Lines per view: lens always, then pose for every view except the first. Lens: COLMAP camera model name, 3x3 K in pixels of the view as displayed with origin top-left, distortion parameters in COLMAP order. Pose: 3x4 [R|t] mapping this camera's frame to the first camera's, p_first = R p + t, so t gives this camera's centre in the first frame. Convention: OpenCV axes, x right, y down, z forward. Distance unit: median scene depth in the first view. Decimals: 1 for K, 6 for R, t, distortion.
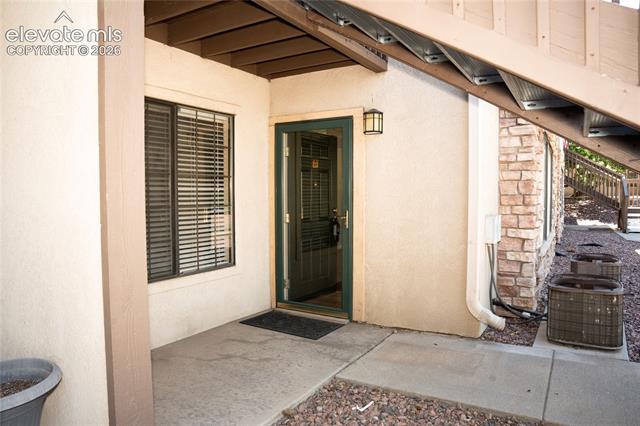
lens RADIAL K [[441.3, 0, 320.0], [0, 441.3, 213.0], [0, 0, 1]] dist [-0.116972, 0.072195]
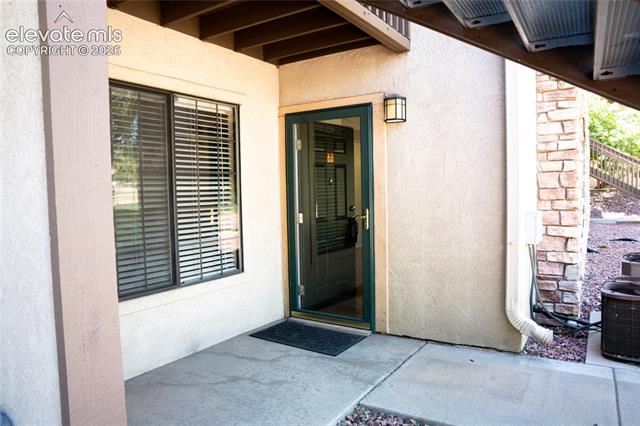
lens RADIAL K [[441.3, 0, 320.0], [0, 441.3, 213.0], [0, 0, 1]] dist [-0.116972, 0.072195]
pose [[0.999360, -0.017533, -0.031169, -0.006728], [0.017759, 0.999818, 0.006959, -0.005614], [0.031042, -0.007508, 0.999490, 0.110942]]
